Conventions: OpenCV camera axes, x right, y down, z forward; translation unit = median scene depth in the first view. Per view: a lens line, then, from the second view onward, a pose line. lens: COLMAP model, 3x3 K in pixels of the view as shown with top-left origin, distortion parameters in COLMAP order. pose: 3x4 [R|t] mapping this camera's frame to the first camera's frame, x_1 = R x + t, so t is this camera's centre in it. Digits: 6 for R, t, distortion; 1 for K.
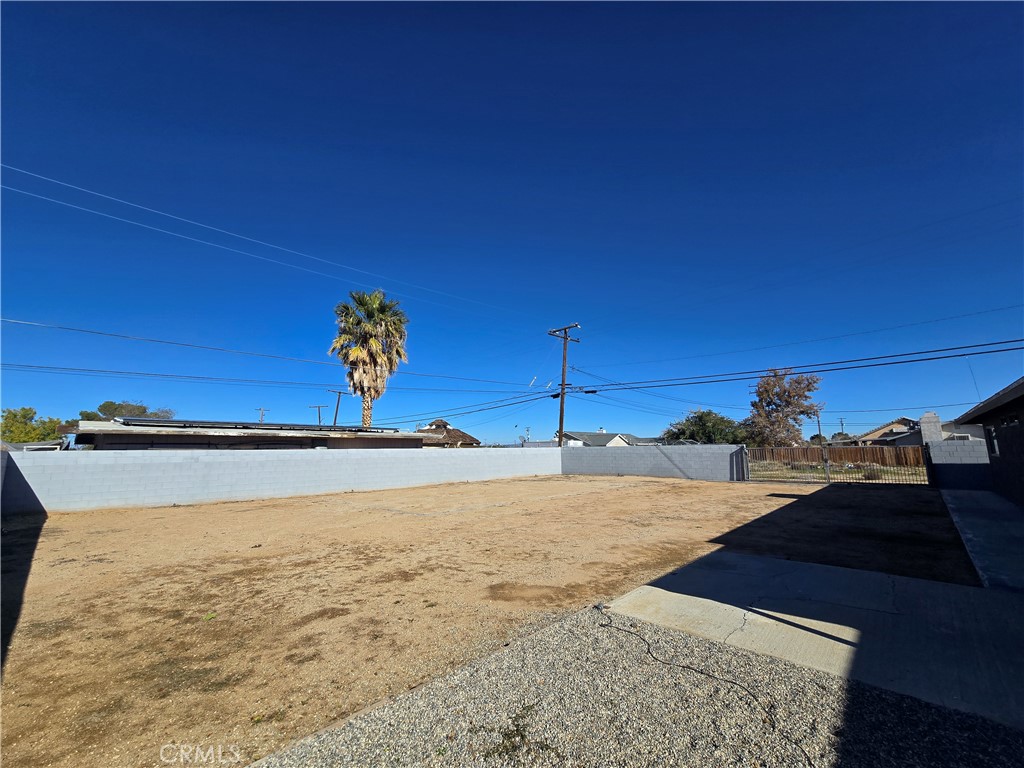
lens RADIAL K [[420.9, 0, 510.8], [0, 420.9, 383.9], [0, 0, 1]] dist [-0.000379, -0.000048]
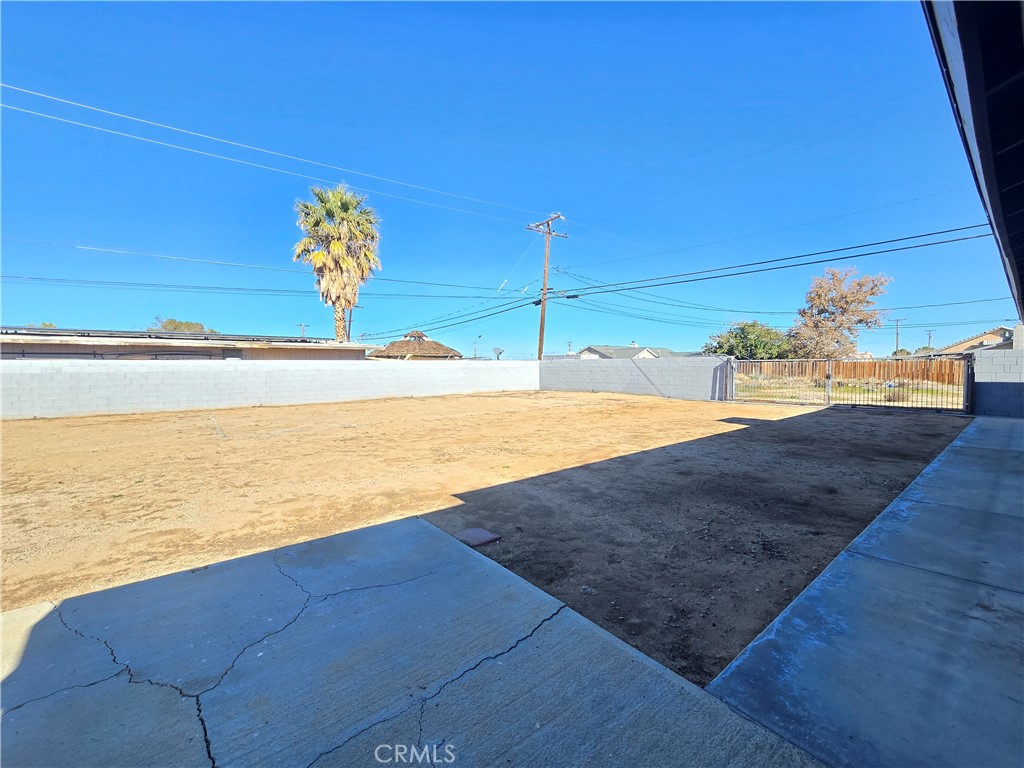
lens RADIAL K [[420.9, 0, 510.8], [0, 420.9, 383.9], [0, 0, 1]] dist [-0.000379, -0.000048]
pose [[0.992141, 0.009544, -0.124763, 0.163047], [0.015574, 0.979914, 0.198811, 0.019293], [0.124154, -0.199192, 0.972064, 0.103821]]
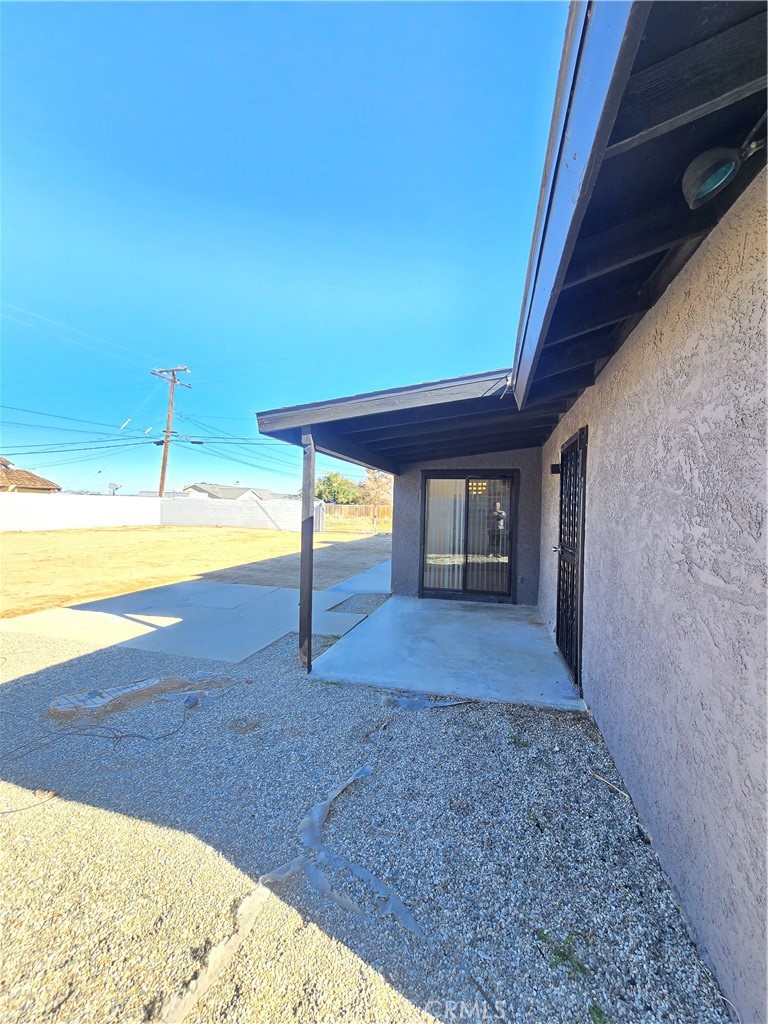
lens RADIAL K [[420.9, 0, 384.0], [0, 420.9, 512.0], [0, 0, 1]] dist [-0.000379, -0.000048]
pose [[0.871614, 0.029780, 0.489287, 0.089247], [-0.112976, 0.983486, 0.141396, -0.009243], [-0.476996, -0.178520, 0.860584, -0.067416]]
